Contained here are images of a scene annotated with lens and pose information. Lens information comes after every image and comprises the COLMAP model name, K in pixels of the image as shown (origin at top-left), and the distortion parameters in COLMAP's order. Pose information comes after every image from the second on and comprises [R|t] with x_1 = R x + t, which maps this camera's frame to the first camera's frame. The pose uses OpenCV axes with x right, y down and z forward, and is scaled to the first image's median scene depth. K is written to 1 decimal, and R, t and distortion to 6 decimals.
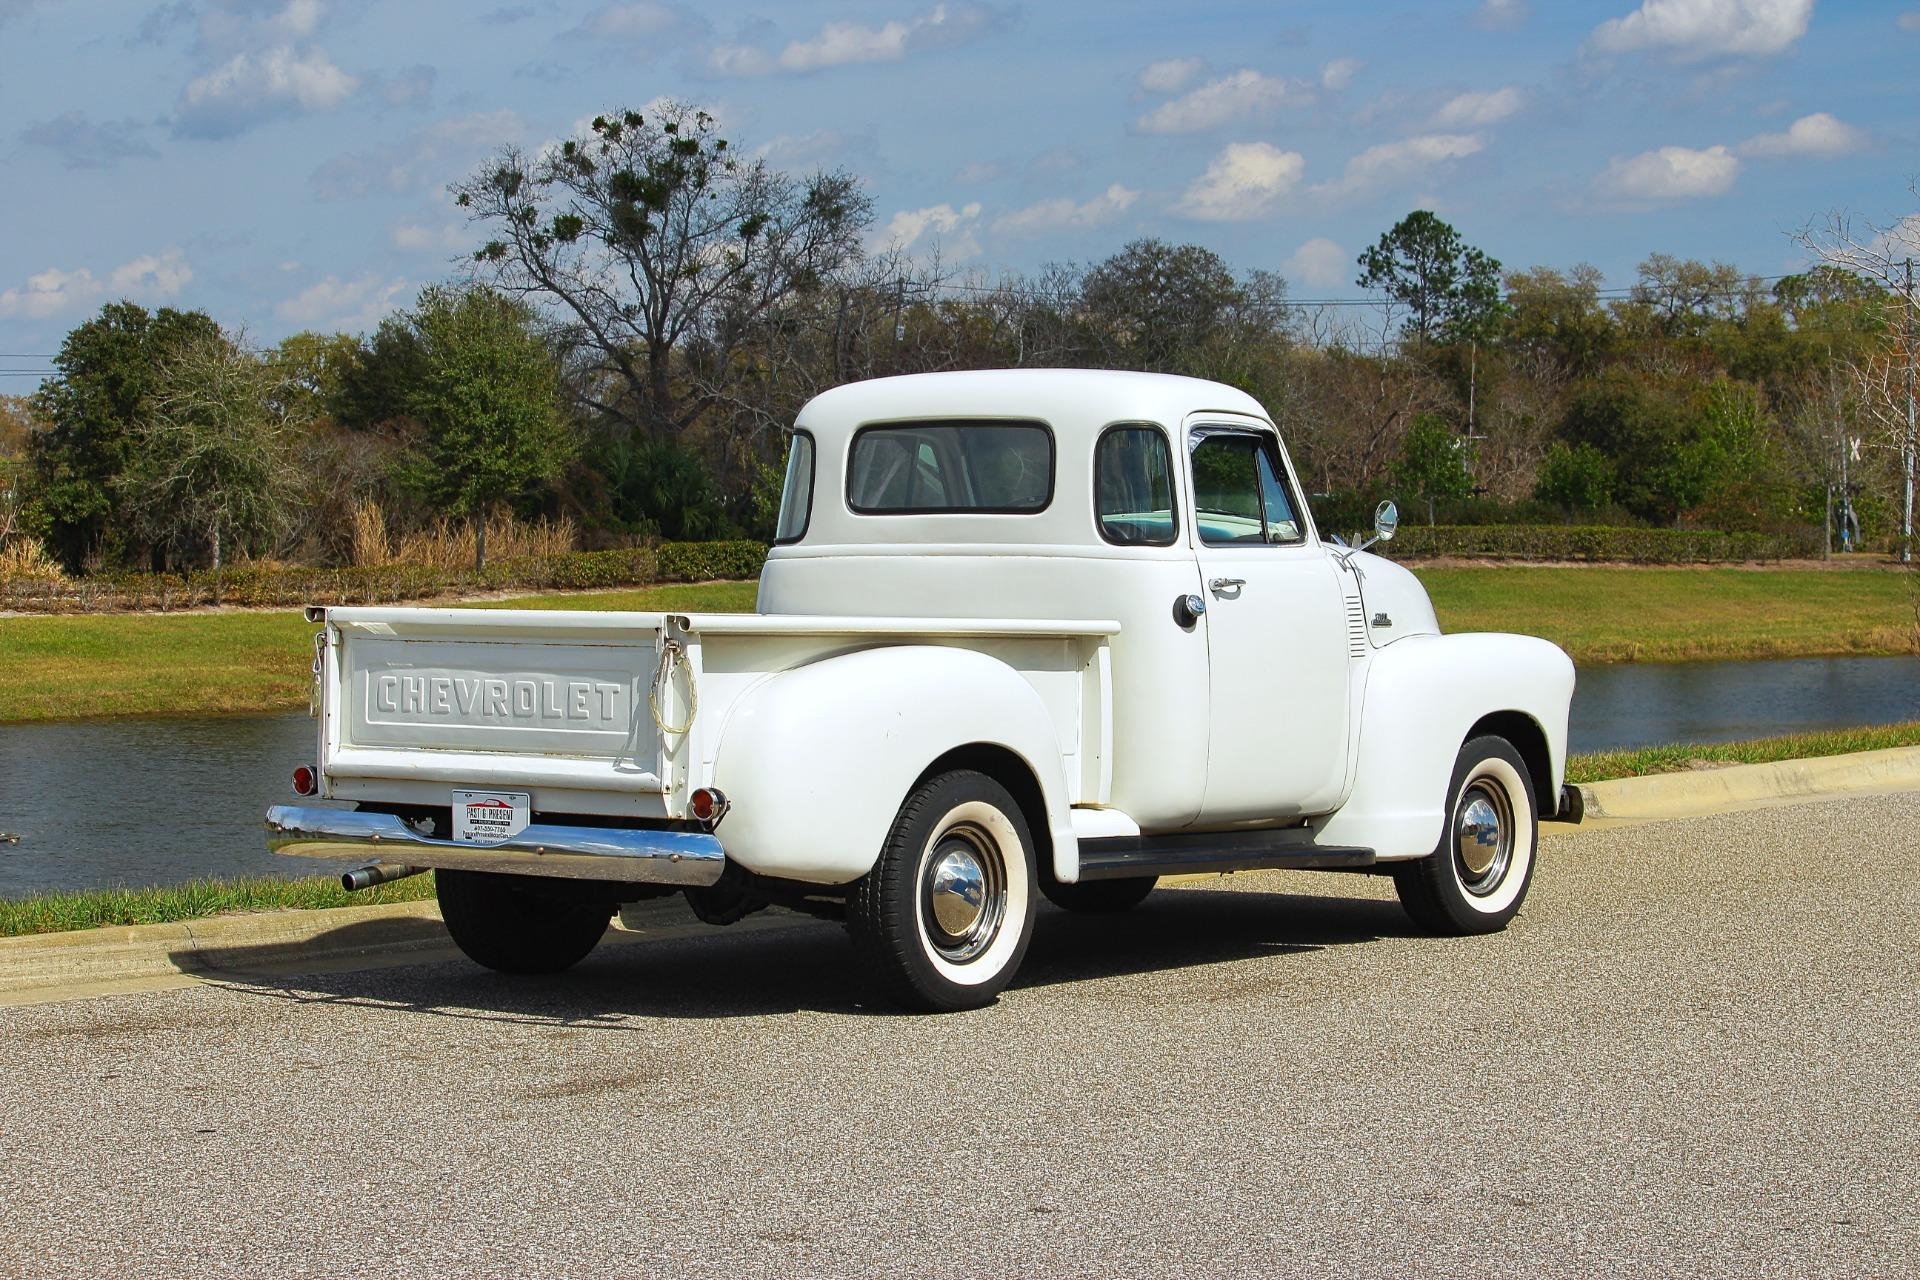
lens RADIAL K [[4859.8, 0, 961.2], [0, 4859.8, 639.1], [0, 0, 1]] dist [-0.425792, 0.433980]
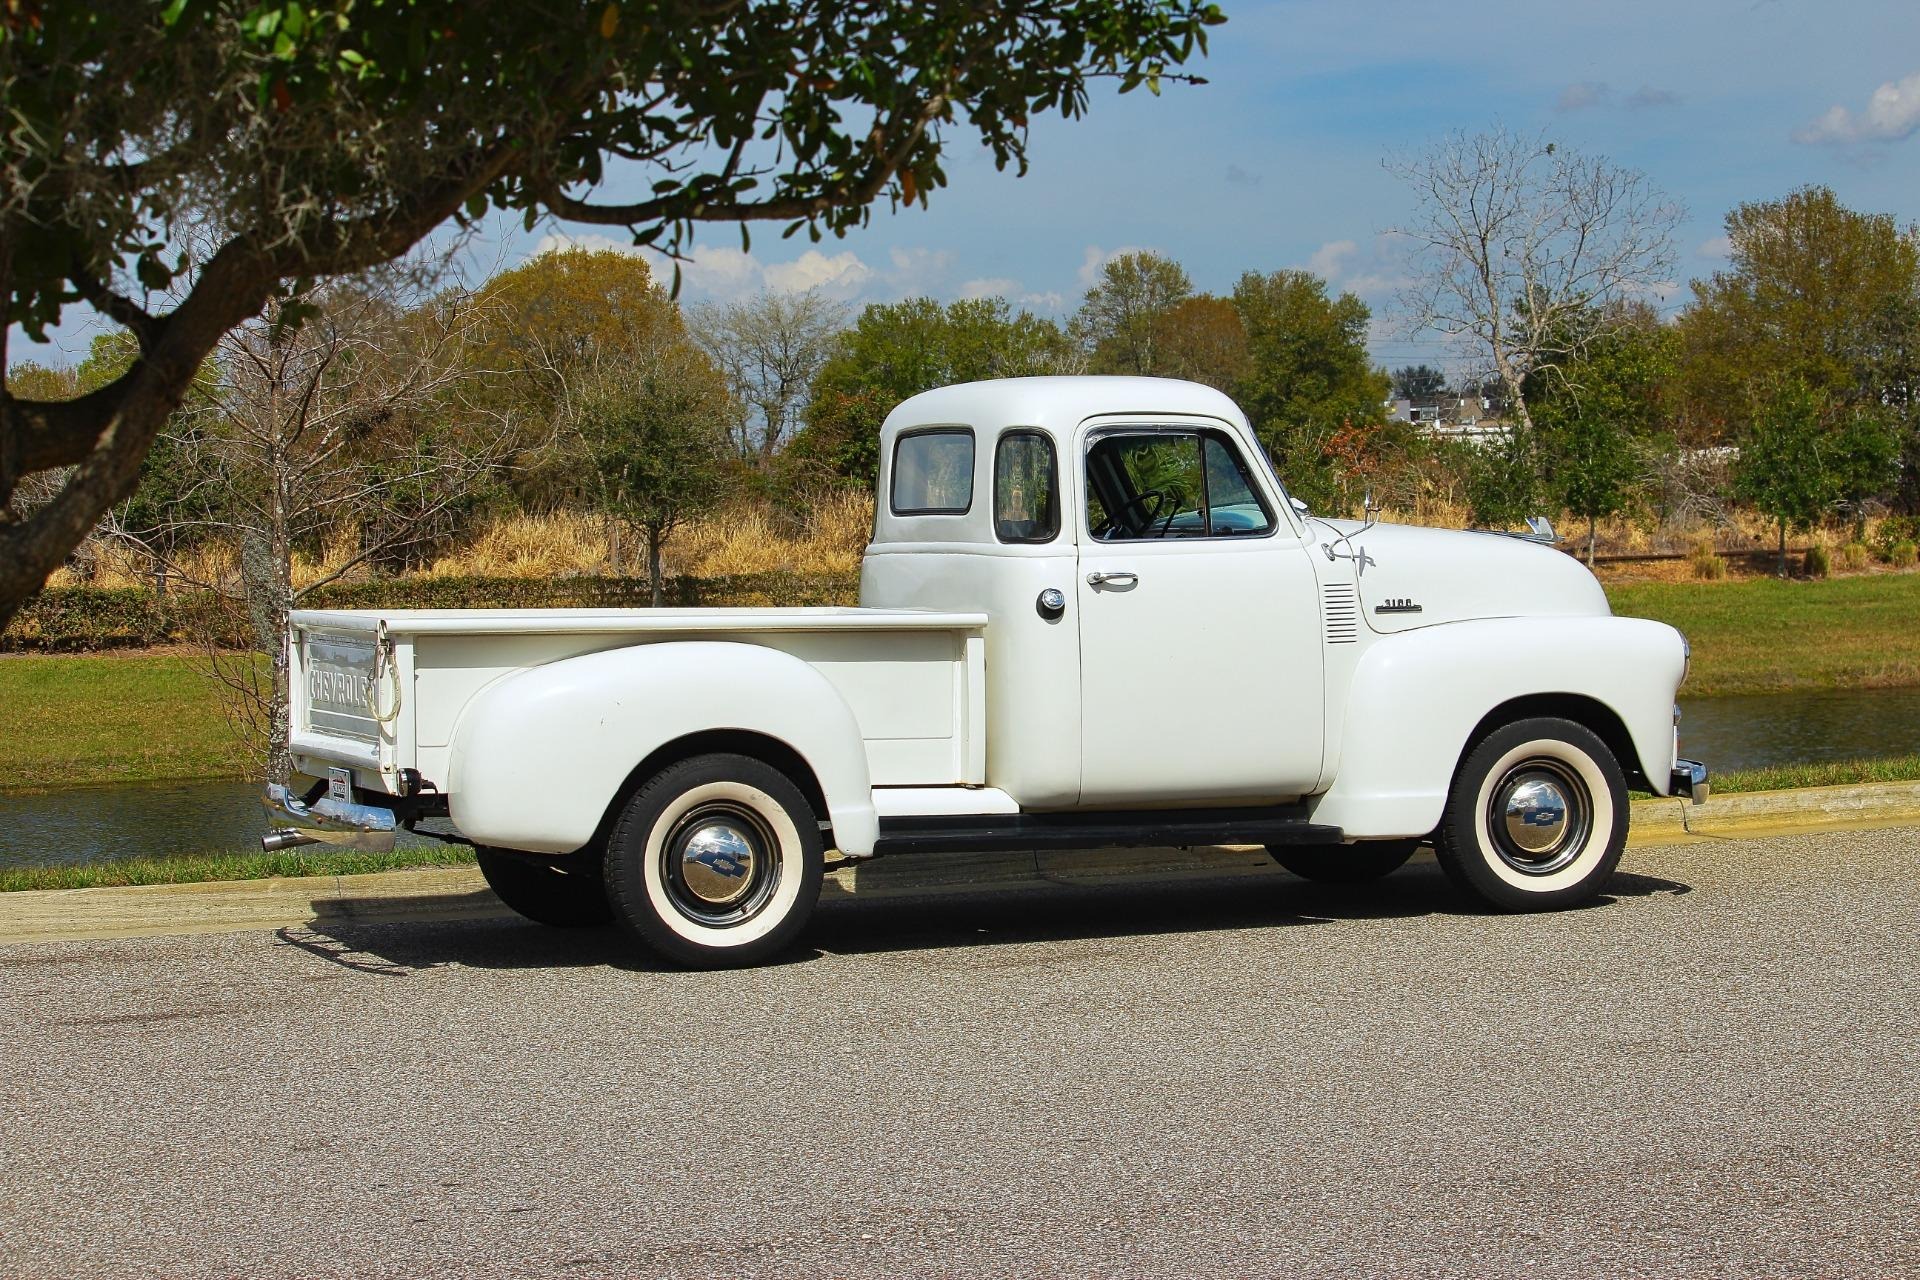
lens RADIAL K [[4859.8, 0, 961.2], [0, 4859.8, 639.1], [0, 0, 1]] dist [-0.425792, 0.433980]
pose [[0.845258, -0.004364, -0.534340, 0.595886], [0.012052, 0.999868, 0.010899, -0.009847], [0.534222, -0.015652, 0.845199, 0.085432]]
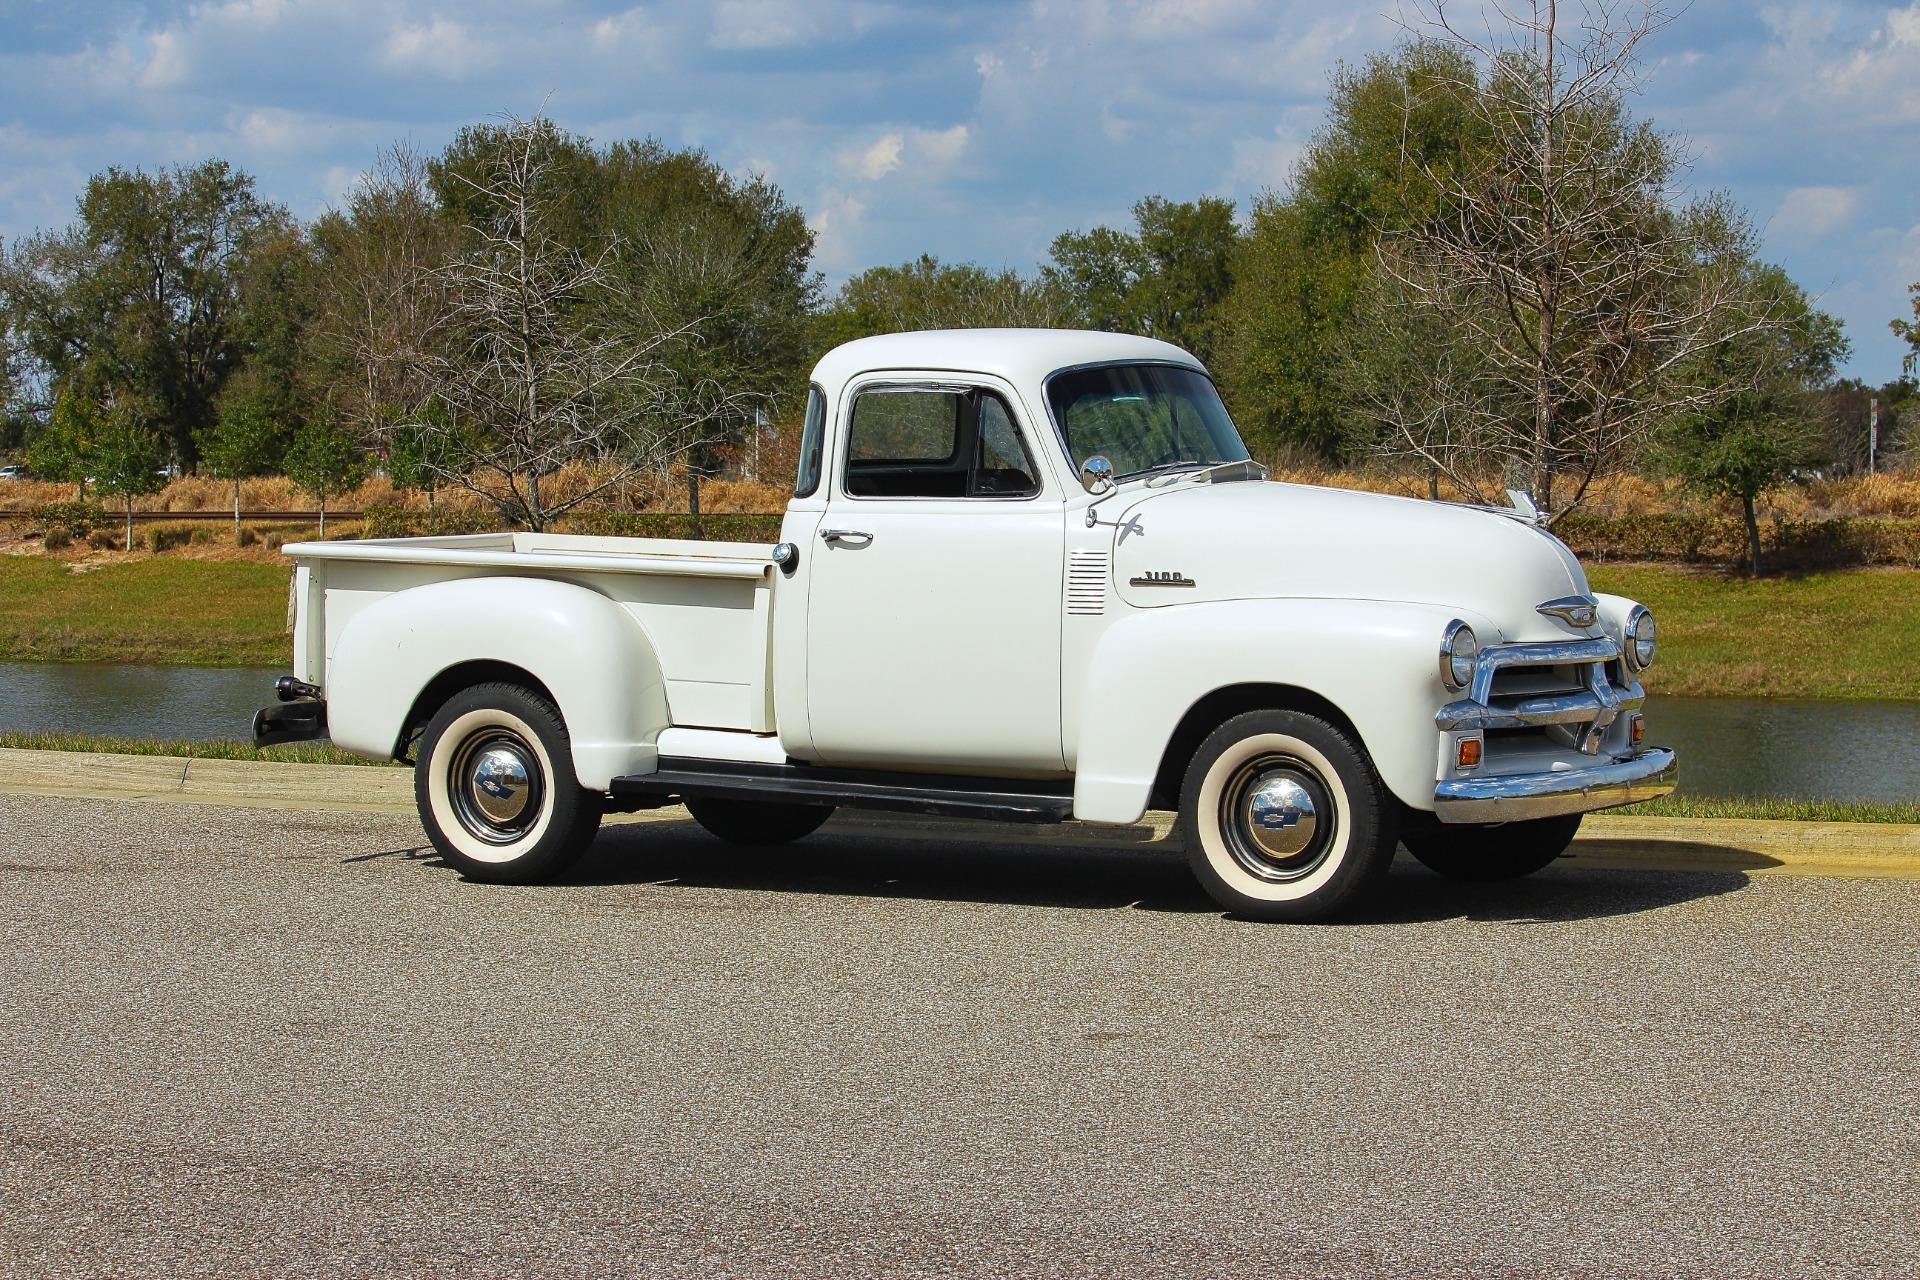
lens RADIAL K [[4927.6, 0, 962.7], [0, 4927.6, 639.3], [0, 0, 1]] dist [-0.345263, -0.847599]
pose [[0.116548, 0.049072, -0.991972, 1.122041], [-0.020599, 0.998683, 0.046983, -0.039555], [0.992971, 0.014958, 0.117406, 0.903160]]
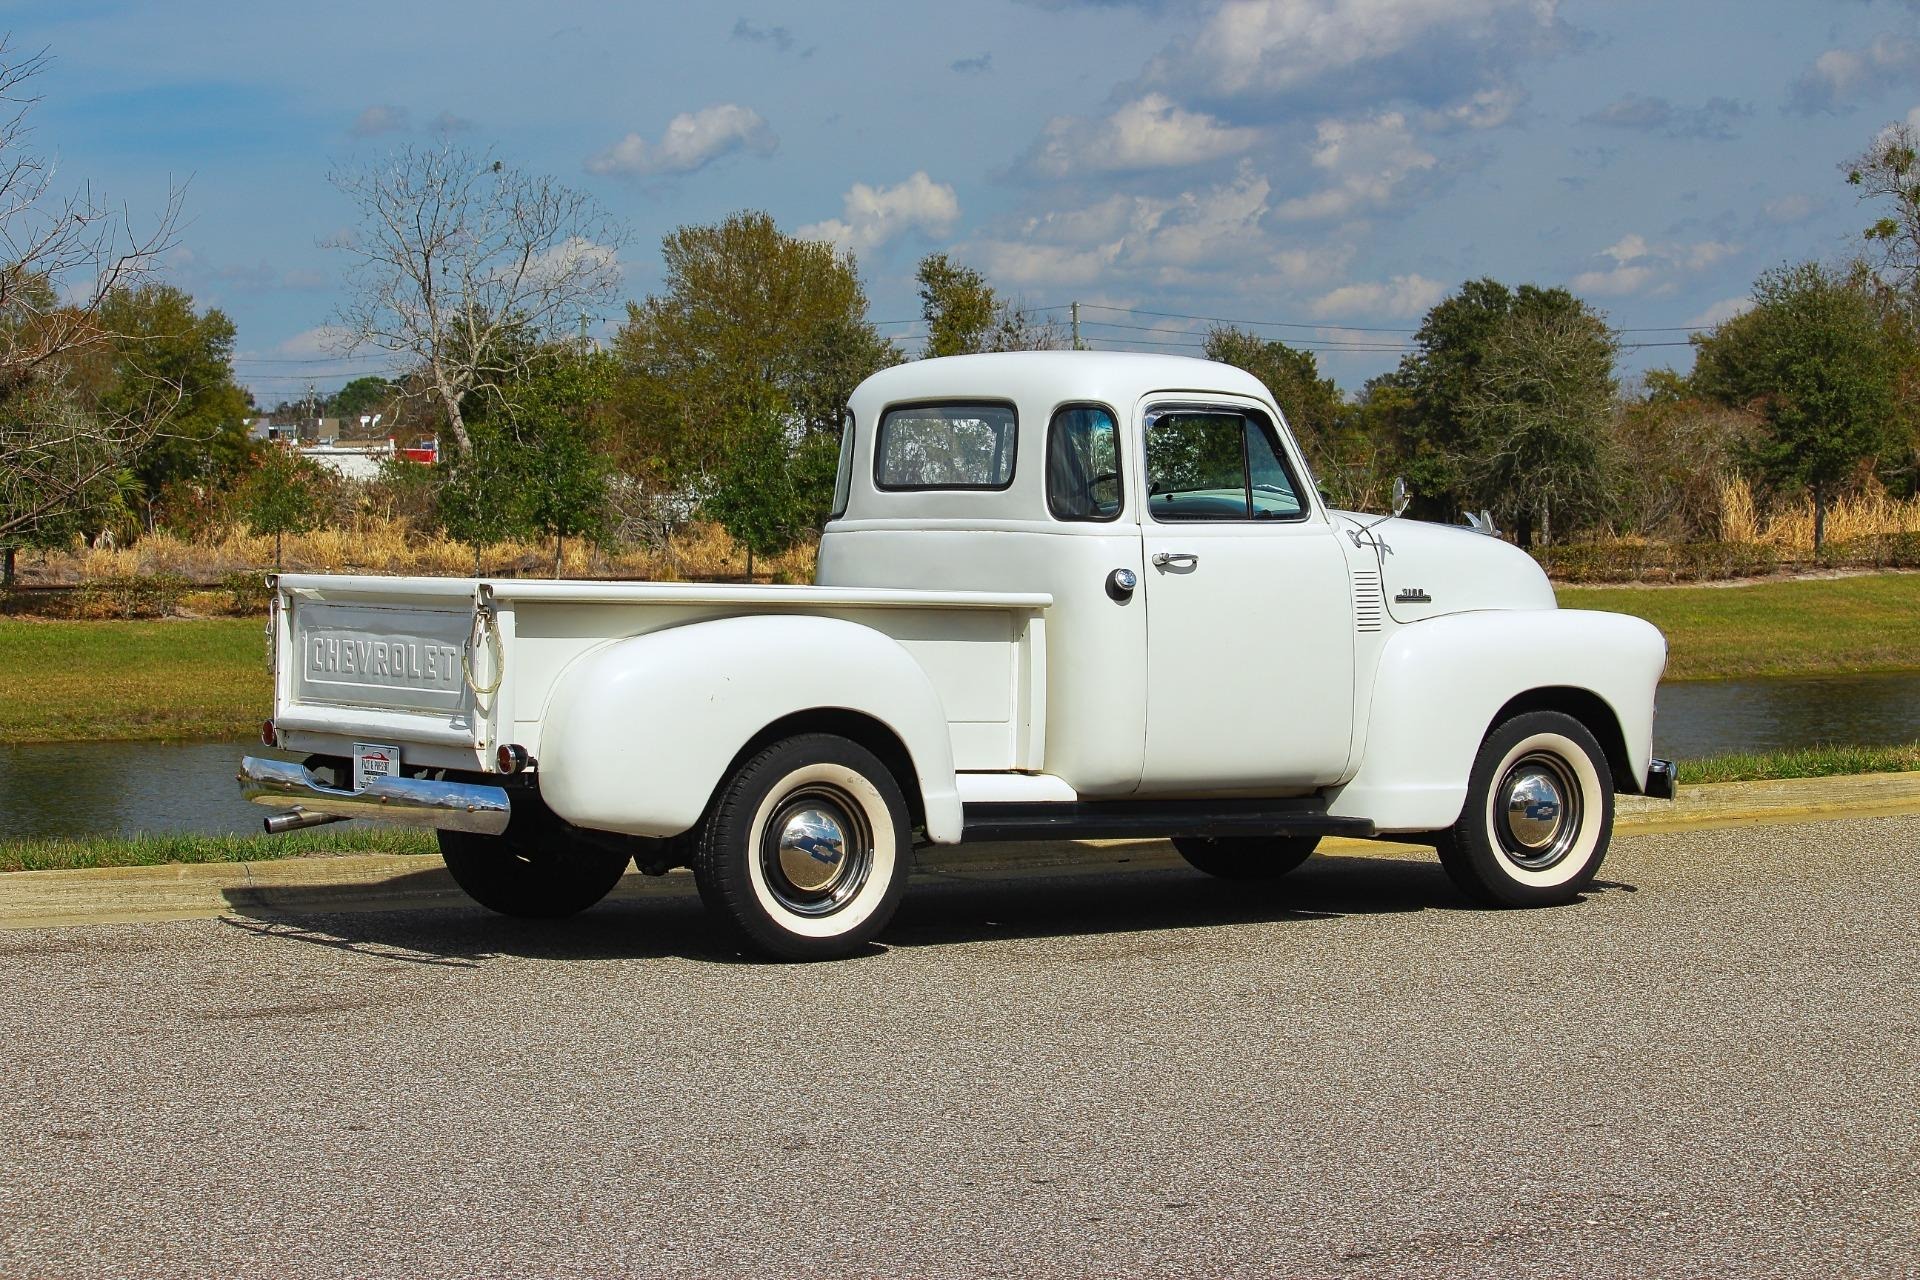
lens RADIAL K [[4858.5, 0, 960.2], [0, 4858.5, 560.5], [0, 0, 1]] dist [-0.375751, -0.553995]
pose [[0.951568, 0.005771, -0.307384, 0.328796], [-0.009315, 0.999906, -0.010063, -0.000206], [0.307297, 0.012439, 0.951532, 0.006513]]
